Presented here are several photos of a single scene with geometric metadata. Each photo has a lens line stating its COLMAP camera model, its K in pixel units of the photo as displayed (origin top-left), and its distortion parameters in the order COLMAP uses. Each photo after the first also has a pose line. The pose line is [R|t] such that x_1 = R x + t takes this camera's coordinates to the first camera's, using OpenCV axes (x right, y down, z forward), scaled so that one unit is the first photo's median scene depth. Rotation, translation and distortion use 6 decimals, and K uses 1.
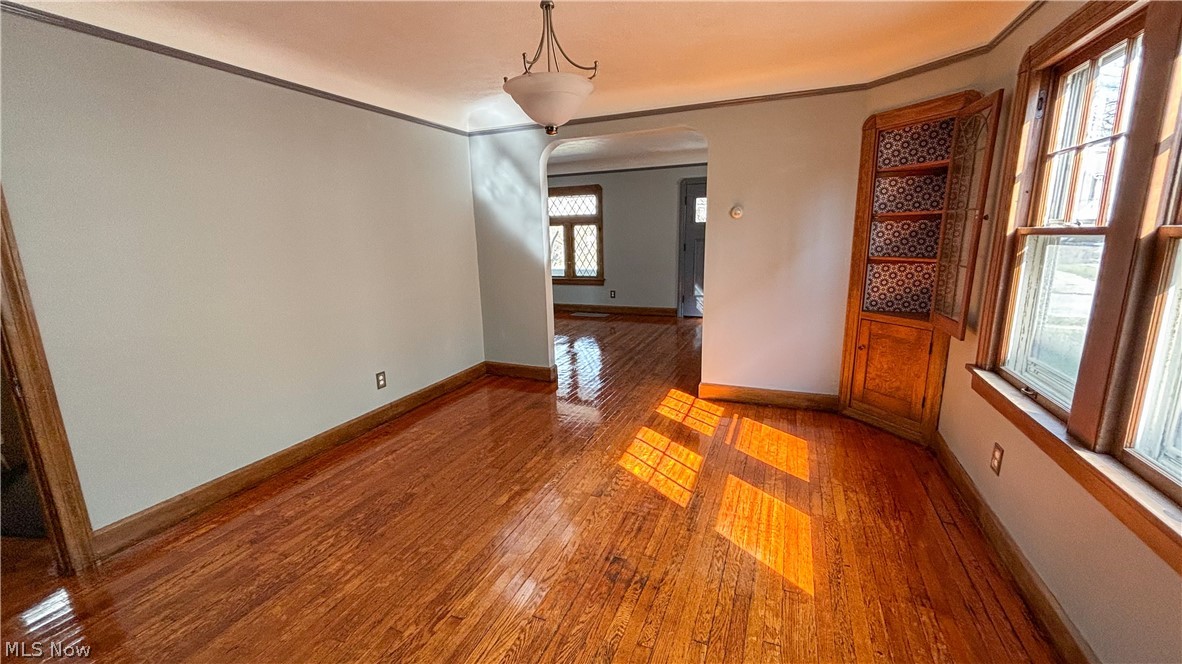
lens RADIAL K [[470.7, 0, 591.4], [0, 470.7, 327.8], [0, 0, 1]] dist [0.001132, 0.000185]
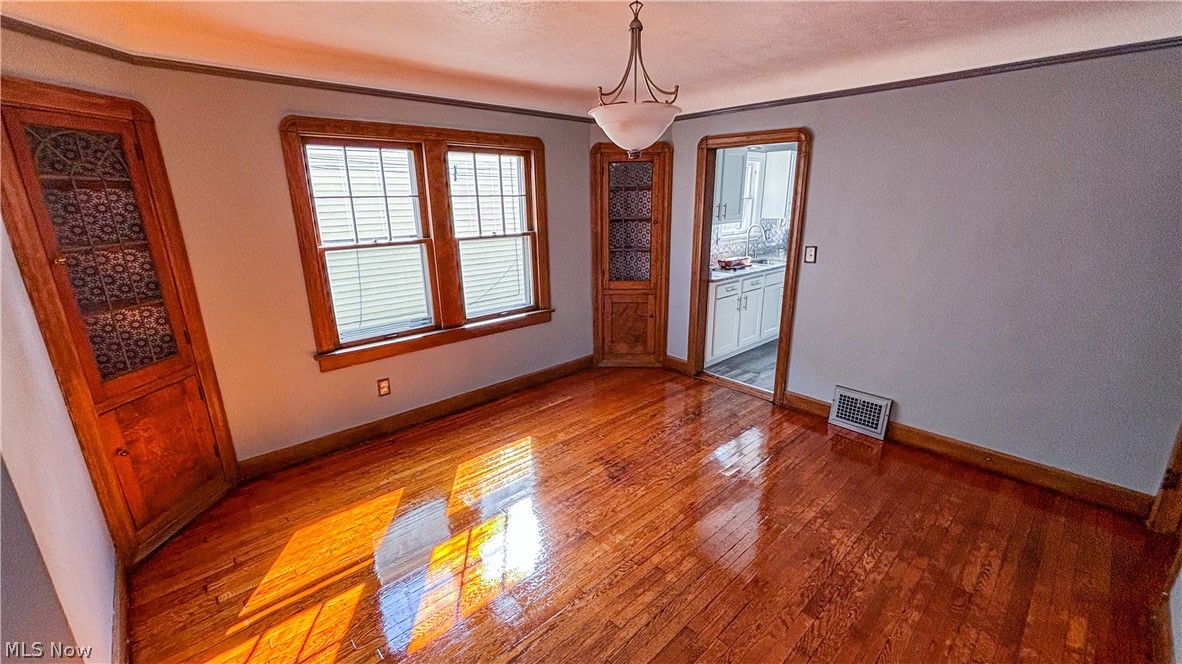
lens RADIAL K [[470.7, 0, 589.2], [0, 470.7, 330.6], [0, 0, 1]] dist [0.001132, 0.000185]
pose [[-0.904874, -0.085085, 0.417089, -0.317948], [0.117256, 0.892094, 0.436372, -0.384889], [-0.409211, 0.443767, -0.797256, 1.441059]]
